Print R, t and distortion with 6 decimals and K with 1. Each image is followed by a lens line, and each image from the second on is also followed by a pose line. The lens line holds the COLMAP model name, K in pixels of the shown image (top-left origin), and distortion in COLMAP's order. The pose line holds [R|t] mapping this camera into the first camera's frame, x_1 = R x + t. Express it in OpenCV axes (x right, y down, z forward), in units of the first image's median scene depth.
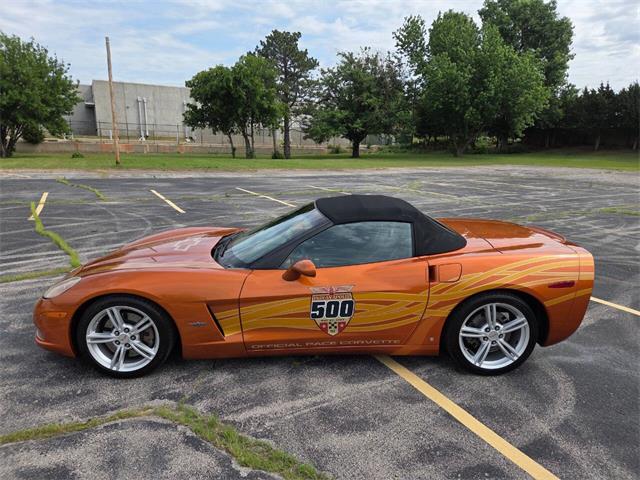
lens RADIAL K [[424.4, 0, 328.9], [0, 424.4, 243.1], [0, 0, 1]] dist [0.070620, -0.054991]
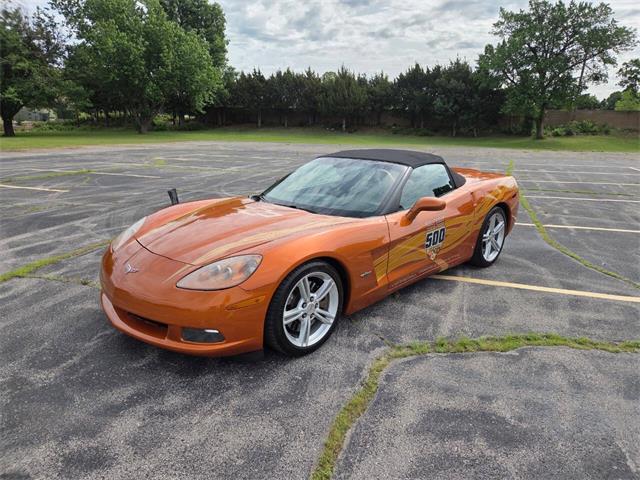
lens RADIAL K [[424.4, 0, 326.6], [0, 424.4, 237.8], [0, 0, 1]] dist [0.070620, -0.054991]
pose [[0.738415, -0.179685, 0.649966, -0.073881], [0.156469, 0.983195, 0.094046, -0.000404], [-0.655943, 0.032255, 0.754121, 0.021438]]
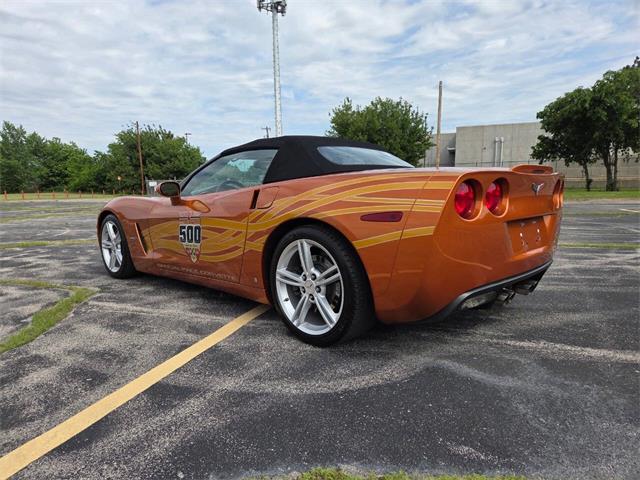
lens RADIAL K [[432.2, 0, 320.3], [0, 432.2, 251.5], [0, 0, 1]] dist [0.073108, -0.062726]
pose [[0.678965, 0.076049, -0.730221, 0.071192], [-0.137172, 0.990246, -0.024414, 0.013165], [0.721242, 0.116742, 0.682774, 0.038695]]
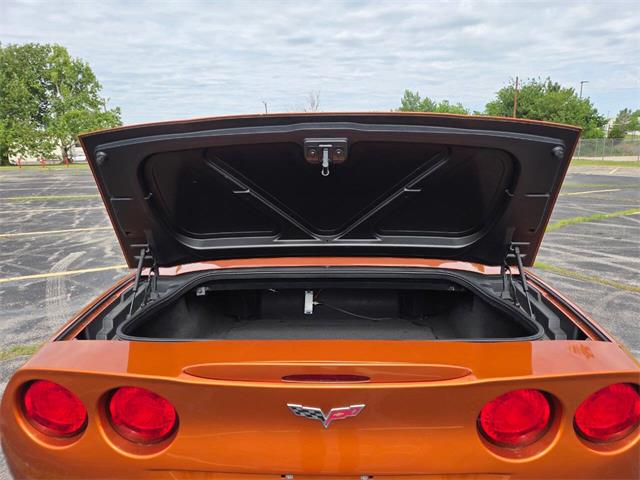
lens RADIAL K [[432.2, 0, 315.6], [0, 432.2, 244.9], [0, 0, 1]] dist [0.073108, -0.062726]
pose [[-0.088879, 0.196230, -0.976522, 0.069550], [-0.214693, 0.953582, 0.211161, -0.013257], [0.972629, 0.228420, -0.042624, 0.094078]]
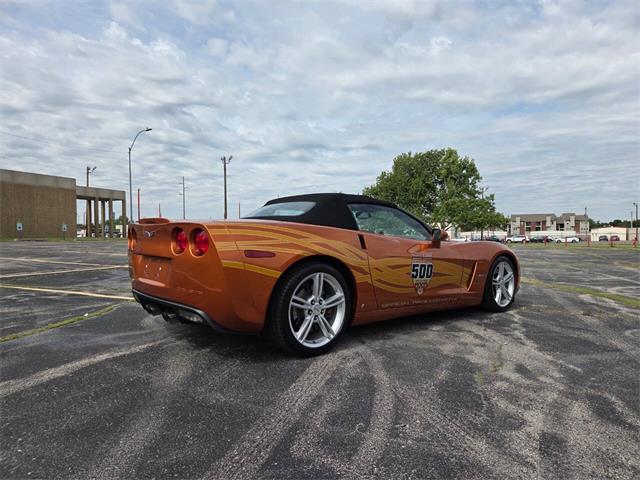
lens RADIAL K [[424.4, 0, 320.9], [0, 424.4, 240.8], [0, 0, 1]] dist [0.070620, -0.054991]
pose [[-0.793112, -0.021896, -0.608683, 0.070556], [-0.166482, 0.969091, 0.182064, -0.017463], [0.585882, 0.245732, -0.772242, 0.171021]]
